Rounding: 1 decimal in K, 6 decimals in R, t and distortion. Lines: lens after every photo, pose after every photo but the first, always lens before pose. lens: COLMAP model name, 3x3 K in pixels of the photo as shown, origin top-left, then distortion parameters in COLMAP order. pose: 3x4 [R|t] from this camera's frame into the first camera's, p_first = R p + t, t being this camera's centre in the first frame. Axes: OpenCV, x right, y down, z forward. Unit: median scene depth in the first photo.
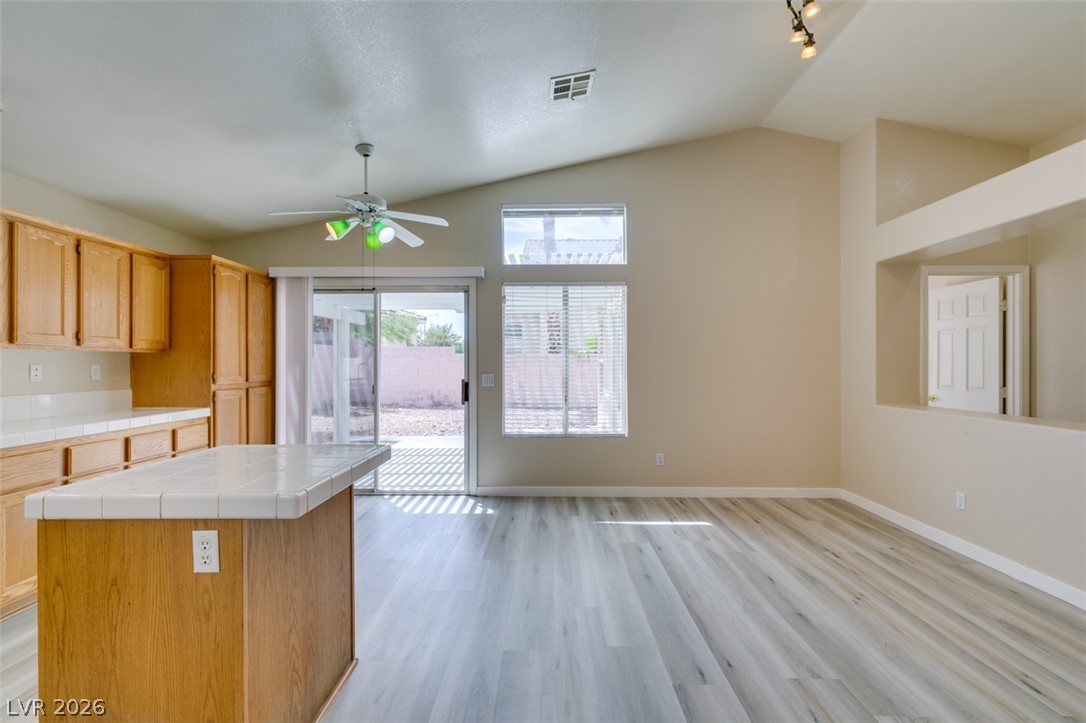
lens RADIAL K [[484.9, 0, 543.0], [0, 484.9, 363.5], [0, 0, 1]] dist [0.001126, -0.002408]
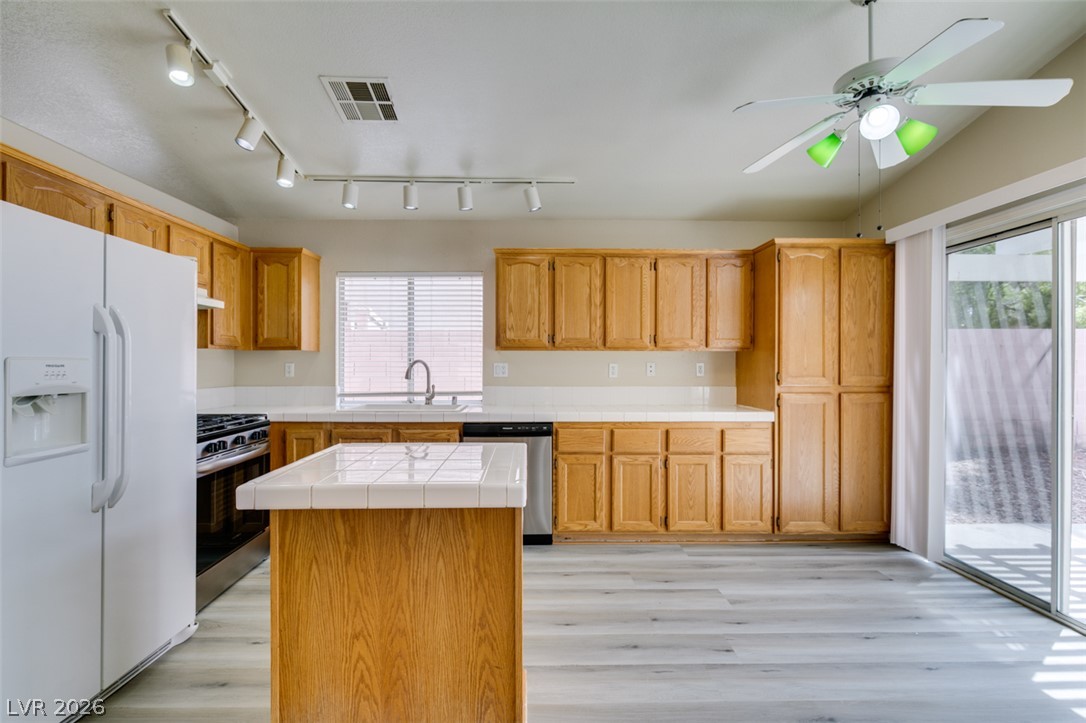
lens RADIAL K [[484.9, 0, 542.0], [0, 484.9, 363.8], [0, 0, 1]] dist [0.001126, -0.002408]
pose [[0.027201, 0.003037, -0.999625, 0.185551], [-0.001086, 0.999995, 0.003009, 0.001009], [0.999629, 0.001004, 0.027204, 0.548516]]
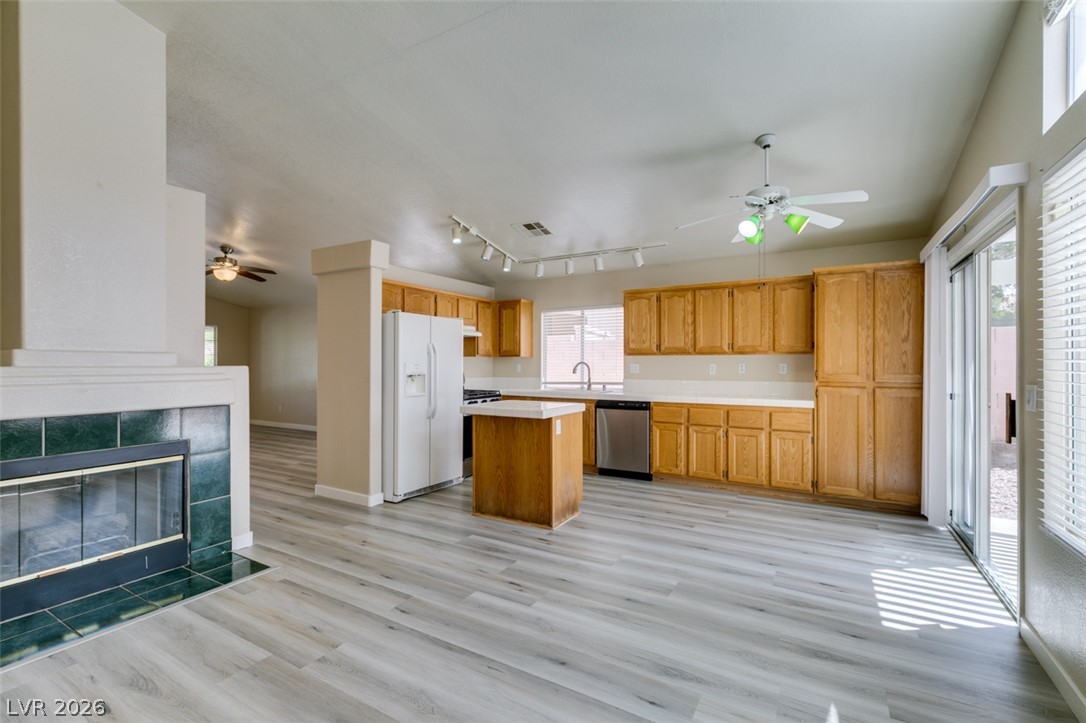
lens RADIAL K [[484.9, 0, 540.2], [0, 484.9, 363.7], [0, 0, 1]] dist [0.001126, -0.002408]
pose [[-0.505565, 0.001498, -0.862787, 0.642521], [0.000949, 0.999999, 0.001180, 0.000215], [0.862788, -0.000222, -0.505566, 1.014319]]
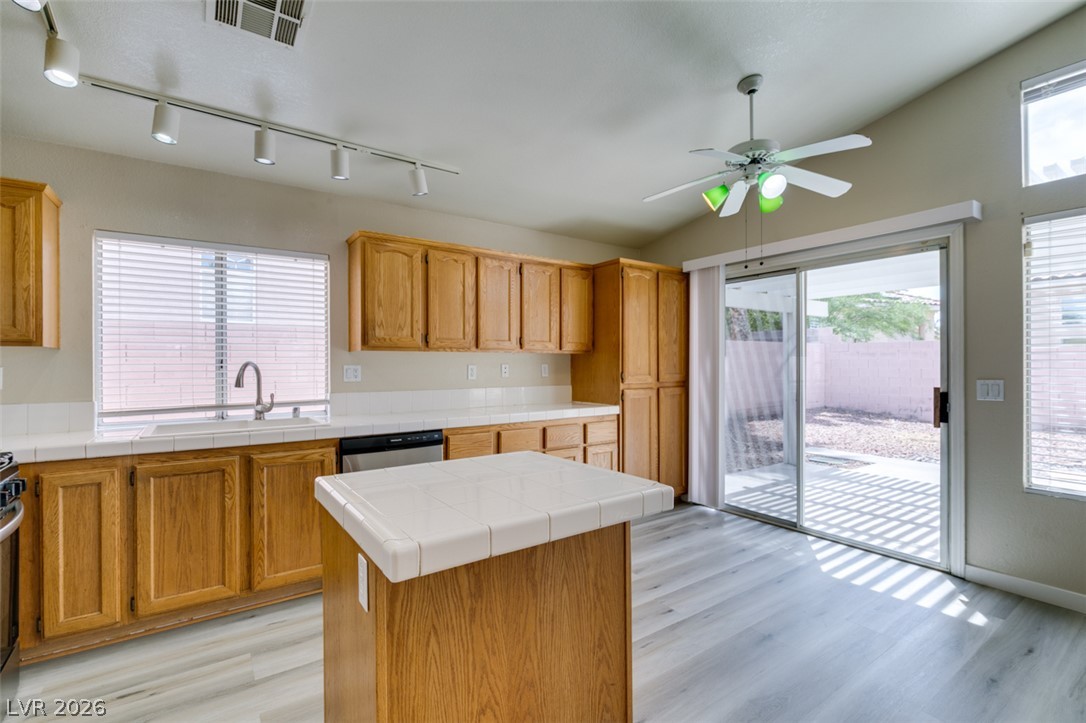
lens RADIAL K [[484.9, 0, 539.7], [0, 484.9, 364.8], [0, 0, 1]] dist [0.001126, -0.002408]
pose [[0.577105, 0.000716, -0.816670, 0.064018], [0.002369, 0.999994, 0.002551, 0.000252], [0.816667, -0.003407, 0.577099, 0.258748]]
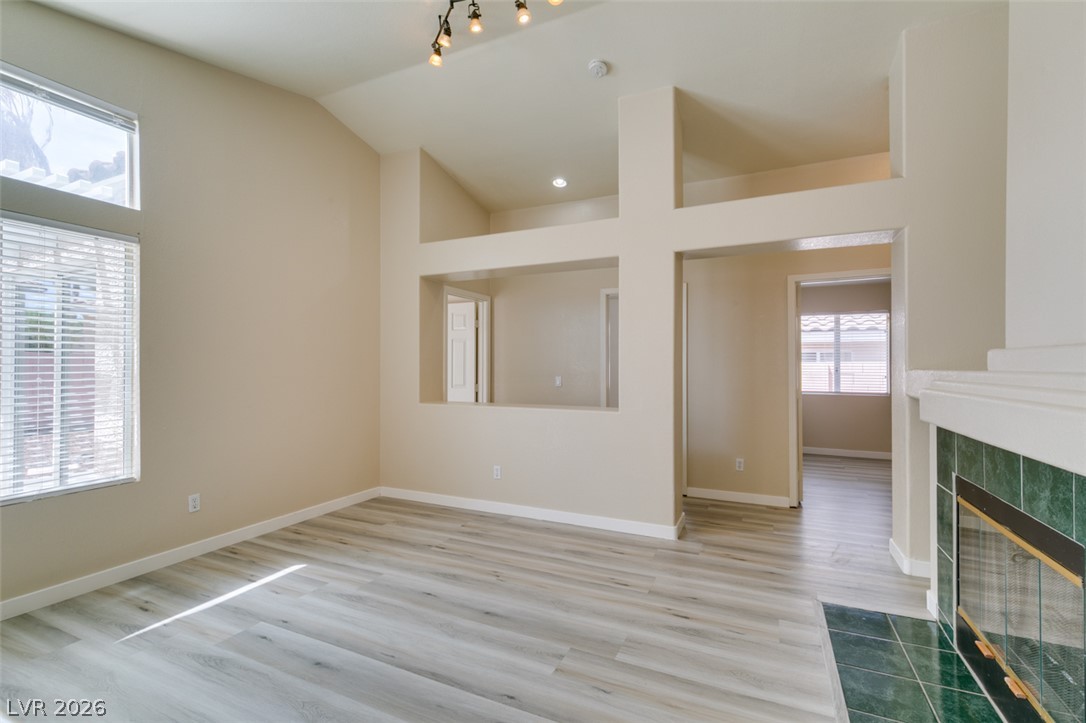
lens RADIAL K [[484.9, 0, 543.5], [0, 484.9, 362.9], [0, 0, 1]] dist [0.001126, -0.002408]
pose [[0.413275, 0.007124, 0.910578, -0.228971], [-0.001678, 0.999974, -0.007062, -0.000179], [-0.910605, 0.001390, 0.413276, 0.306352]]
